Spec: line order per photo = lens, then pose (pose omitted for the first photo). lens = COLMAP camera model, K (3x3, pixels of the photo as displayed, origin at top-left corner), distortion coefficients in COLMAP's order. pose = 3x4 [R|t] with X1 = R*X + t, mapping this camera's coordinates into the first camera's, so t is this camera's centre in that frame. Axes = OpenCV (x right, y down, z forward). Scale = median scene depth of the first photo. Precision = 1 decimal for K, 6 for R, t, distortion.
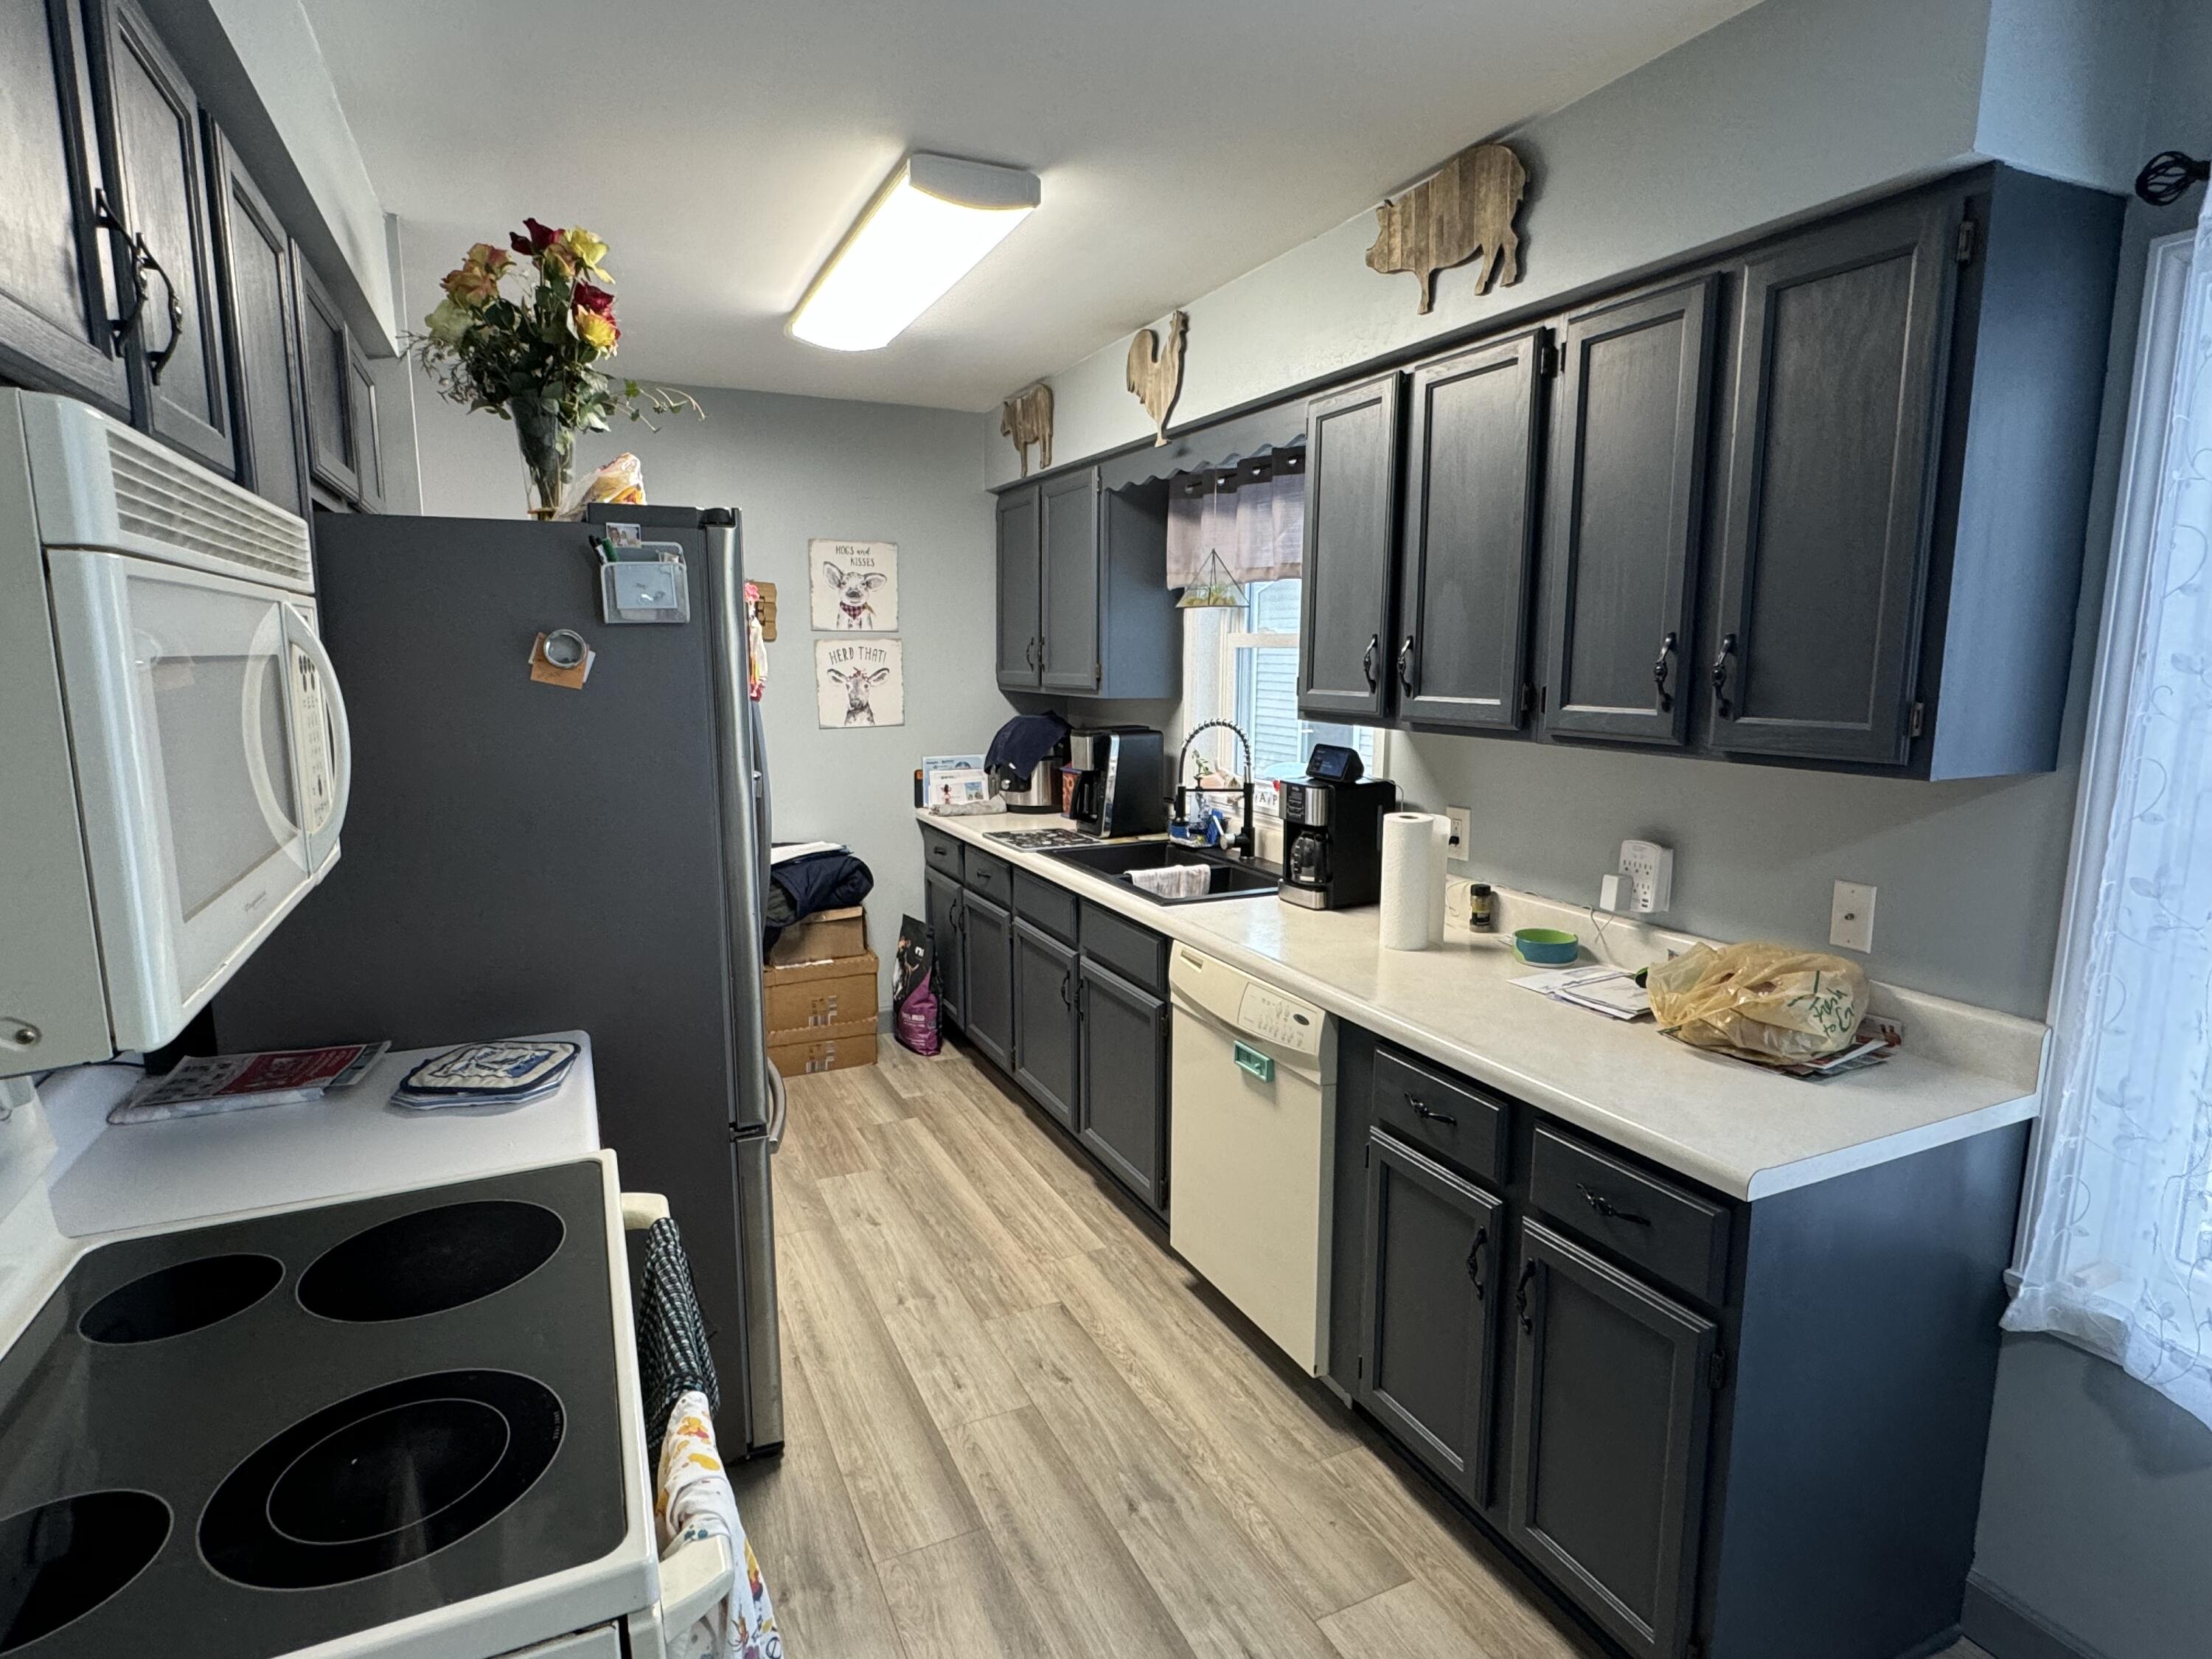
lens RADIAL K [[1177.2, 0, 1101.7], [0, 1177.2, 831.7], [0, 0, 1]] dist [-0.003654, -0.001082]
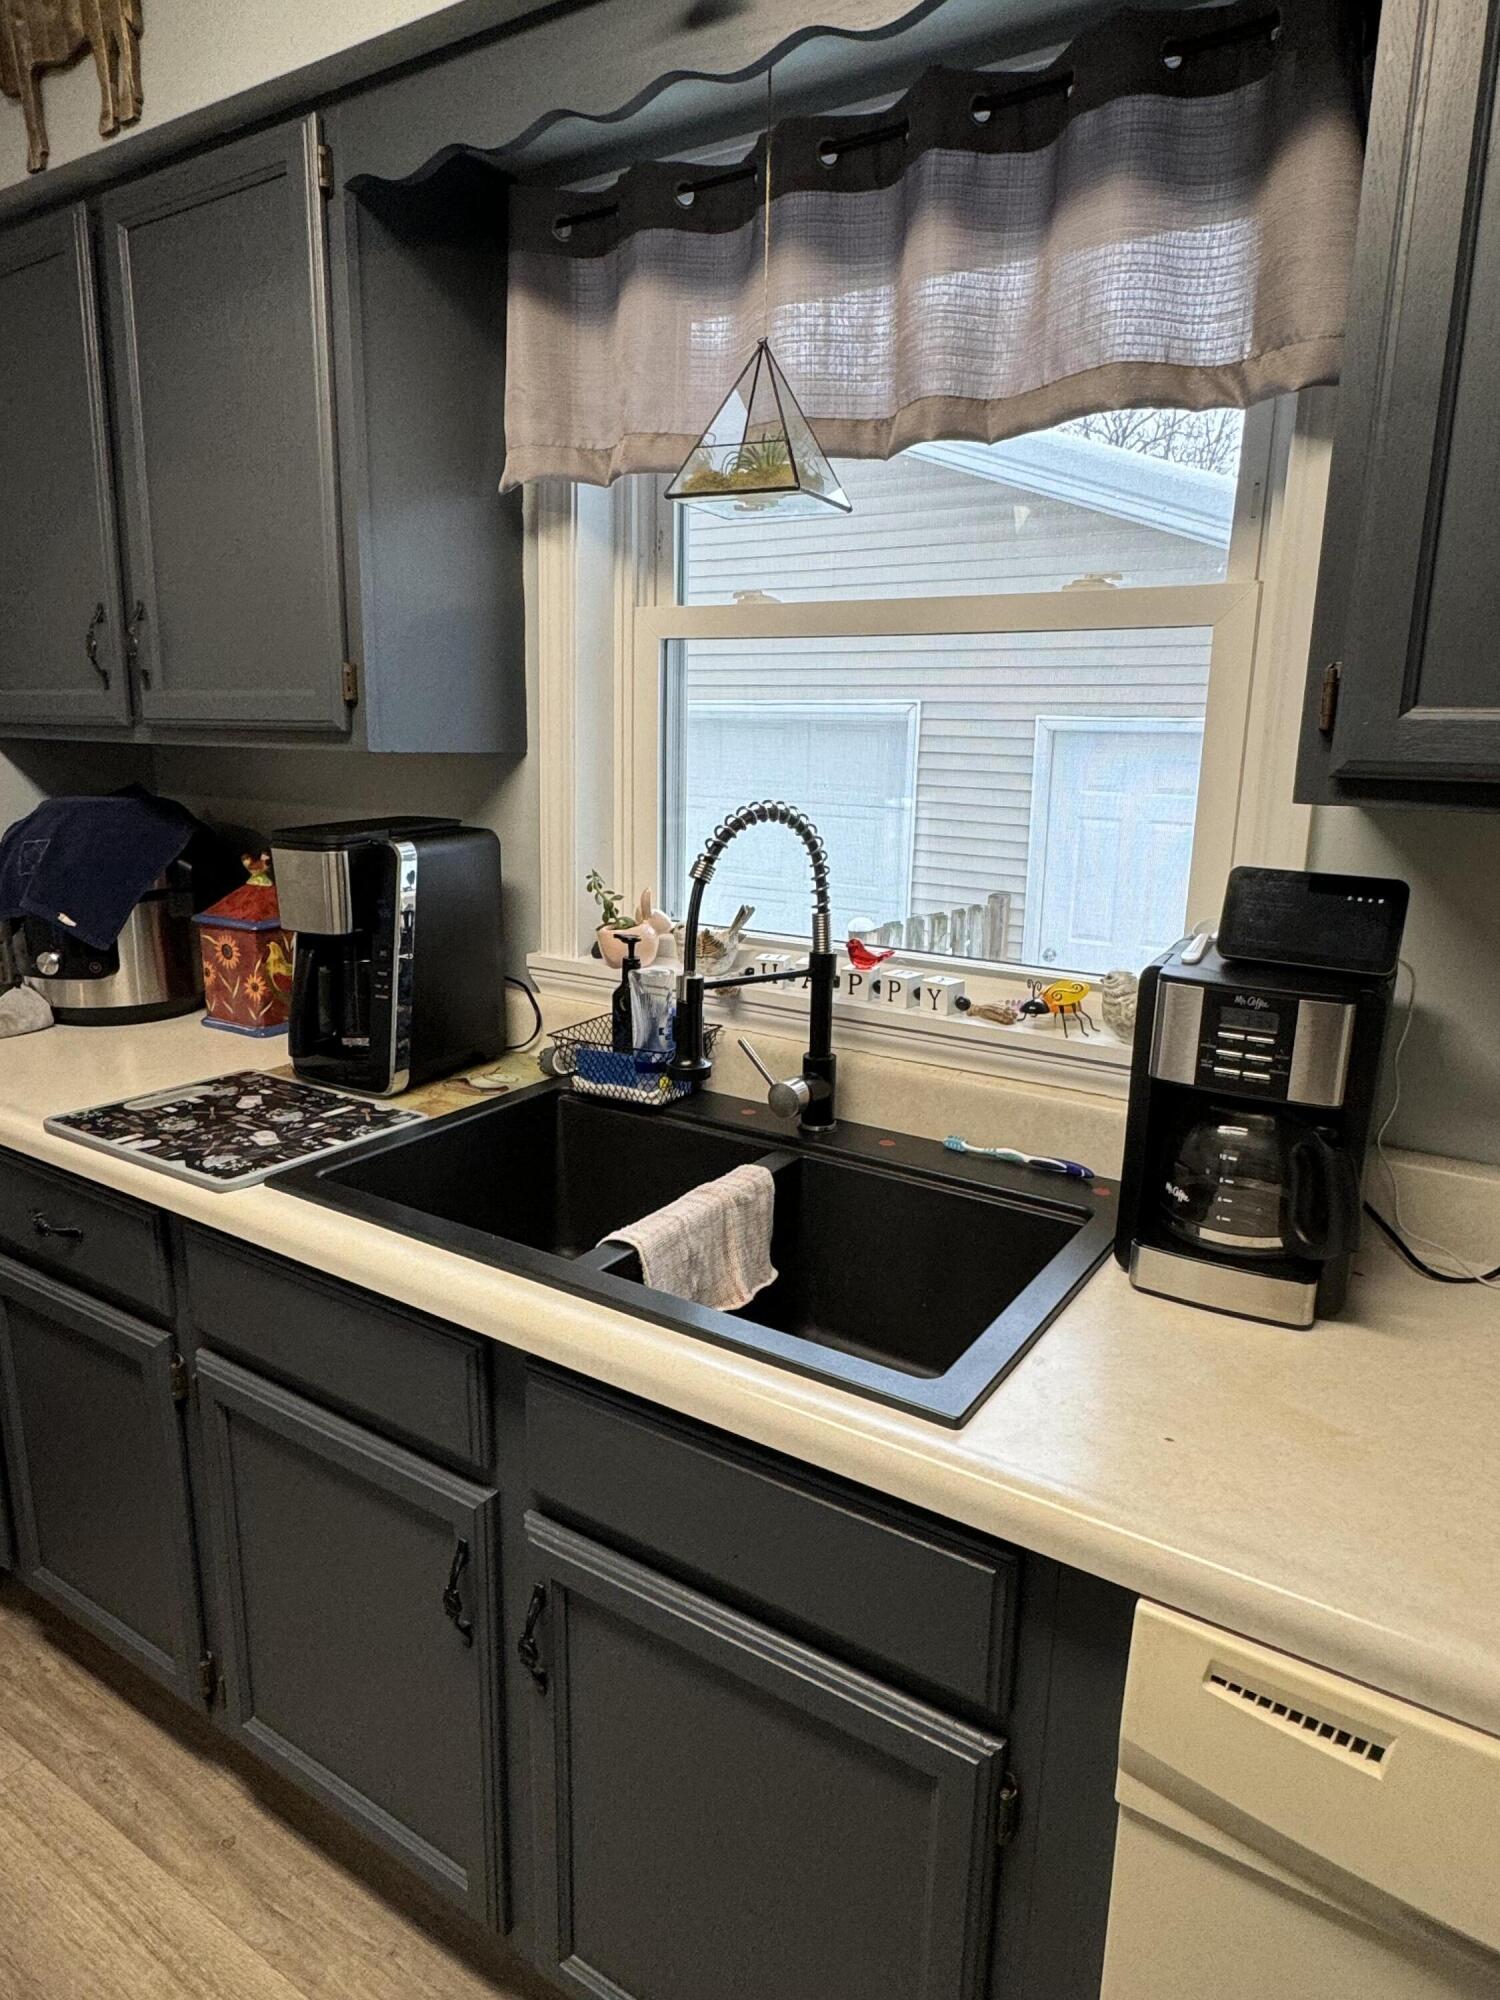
lens RADIAL K [[1215.6, 0, 746.7], [0, 1215.6, 984.6], [0, 0, 1]] dist [-0.010434, 0.006320]
pose [[0.850682, -0.099624, 0.516154, -0.109279], [0.065729, 0.994330, 0.083589, -0.061087], [-0.521555, -0.037182, 0.852407, 0.581581]]
